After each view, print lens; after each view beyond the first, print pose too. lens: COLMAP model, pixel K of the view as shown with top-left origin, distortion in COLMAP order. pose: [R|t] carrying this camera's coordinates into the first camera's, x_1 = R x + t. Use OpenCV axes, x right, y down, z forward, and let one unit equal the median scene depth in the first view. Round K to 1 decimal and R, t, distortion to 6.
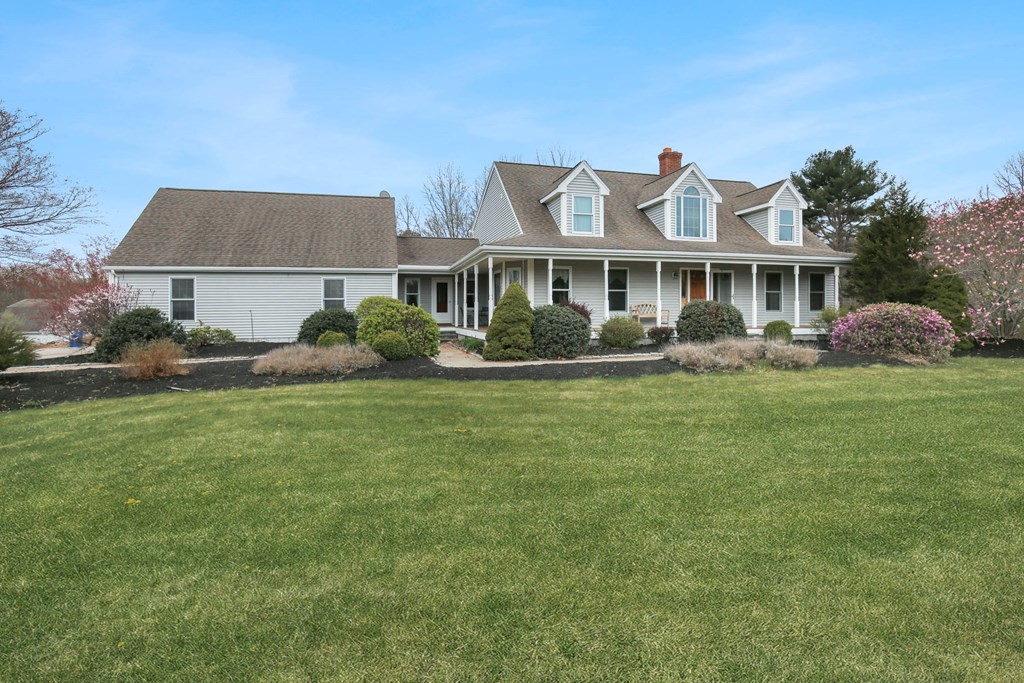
lens RADIAL K [[506.2, 0, 510.0], [0, 506.2, 332.7], [0, 0, 1]] dist [-0.033072, 0.004191]
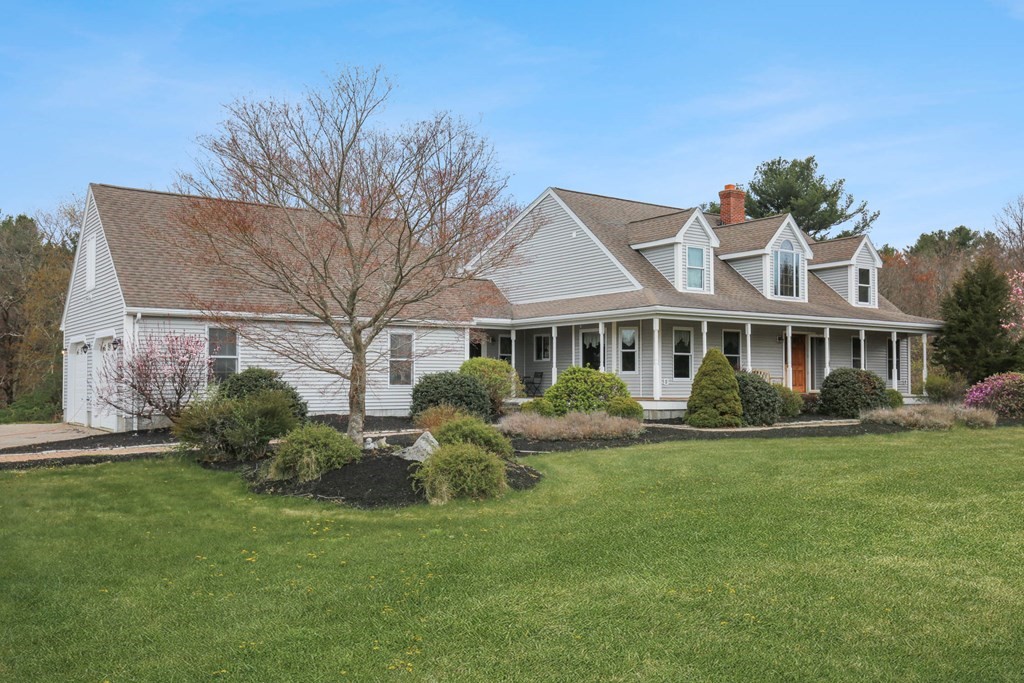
lens RADIAL K [[962.3, 0, 518.9], [0, 962.3, 343.4], [0, 0, 1]] dist [0.050932, -0.014185]
pose [[0.928140, 0.021293, 0.371623, -0.736514], [0.009903, 0.996597, -0.081835, 0.028649], [-0.372101, 0.079634, 0.924770, -0.408402]]
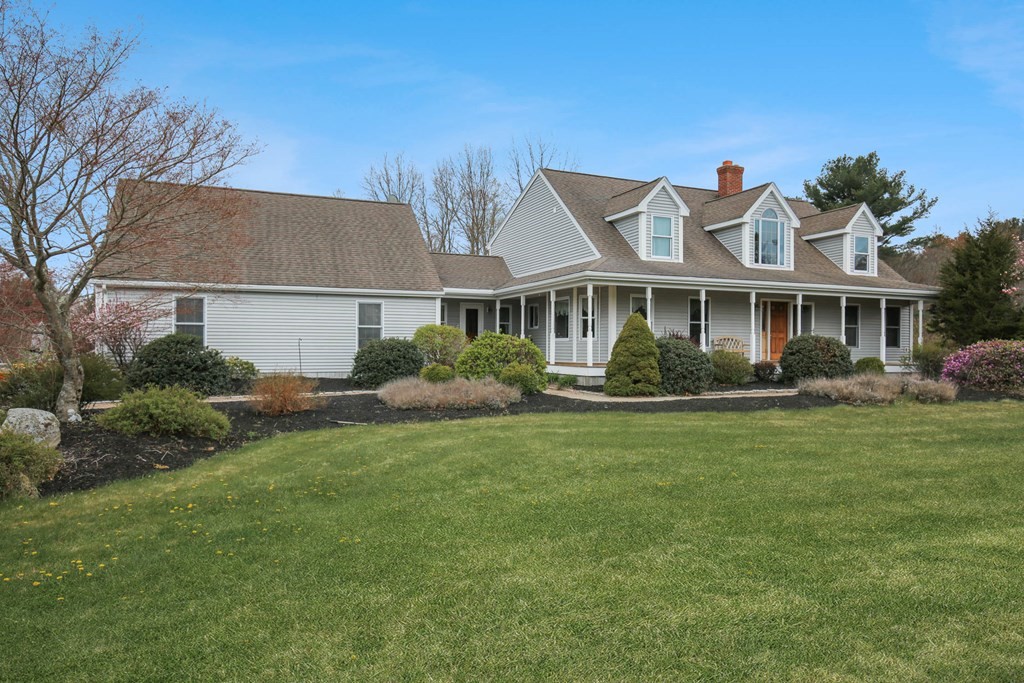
lens RADIAL K [[691.9, 0, 505.1], [0, 691.9, 351.6], [0, 0, 1]] dist [-0.000702, 0.002169]
pose [[0.989504, 0.011079, 0.144081, -0.297040], [-0.006132, 0.999378, -0.034728, 0.012785], [-0.144376, 0.033480, 0.988956, -0.160962]]
